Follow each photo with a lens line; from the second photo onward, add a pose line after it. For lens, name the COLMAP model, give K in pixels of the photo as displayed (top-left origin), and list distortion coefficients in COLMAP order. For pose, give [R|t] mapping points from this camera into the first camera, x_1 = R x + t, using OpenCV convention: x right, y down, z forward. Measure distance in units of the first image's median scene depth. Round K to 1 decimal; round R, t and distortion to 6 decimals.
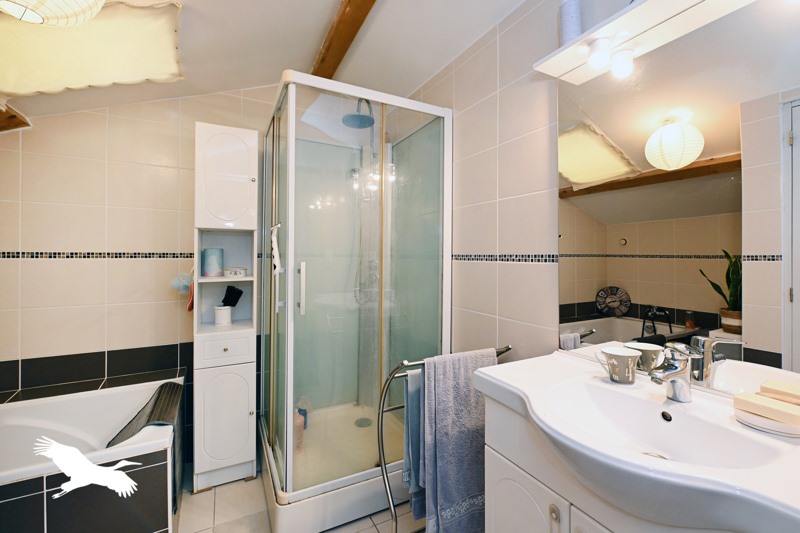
lens RADIAL K [[338.7, 0, 400.0], [0, 338.7, 266.5], [0, 0, 1]] dist [0.001357, 0.000079]
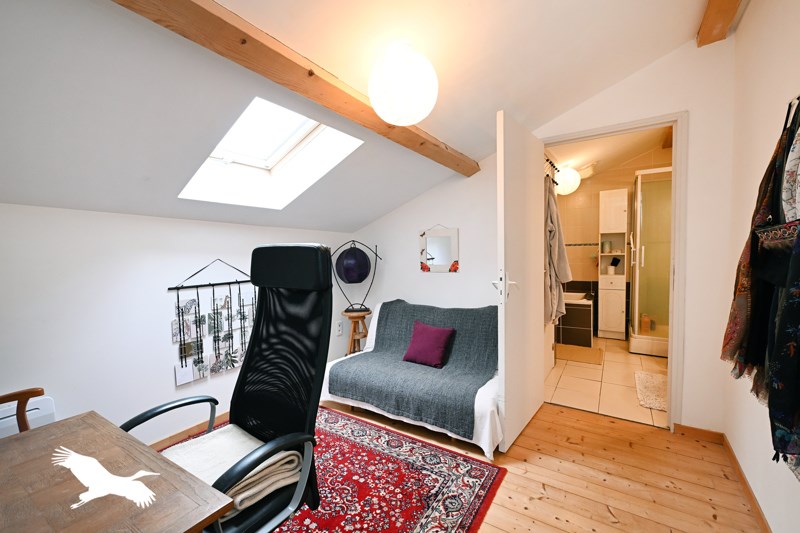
lens RADIAL K [[338.7, 0, 400.0], [0, 338.7, 266.5], [0, 0, 1]] dist [0.001357, 0.000079]
pose [[0.484879, 0.026914, -0.874167, 0.829164], [0.009227, 0.999313, 0.035886, 0.025117], [0.874533, -0.025466, 0.484298, -1.427550]]
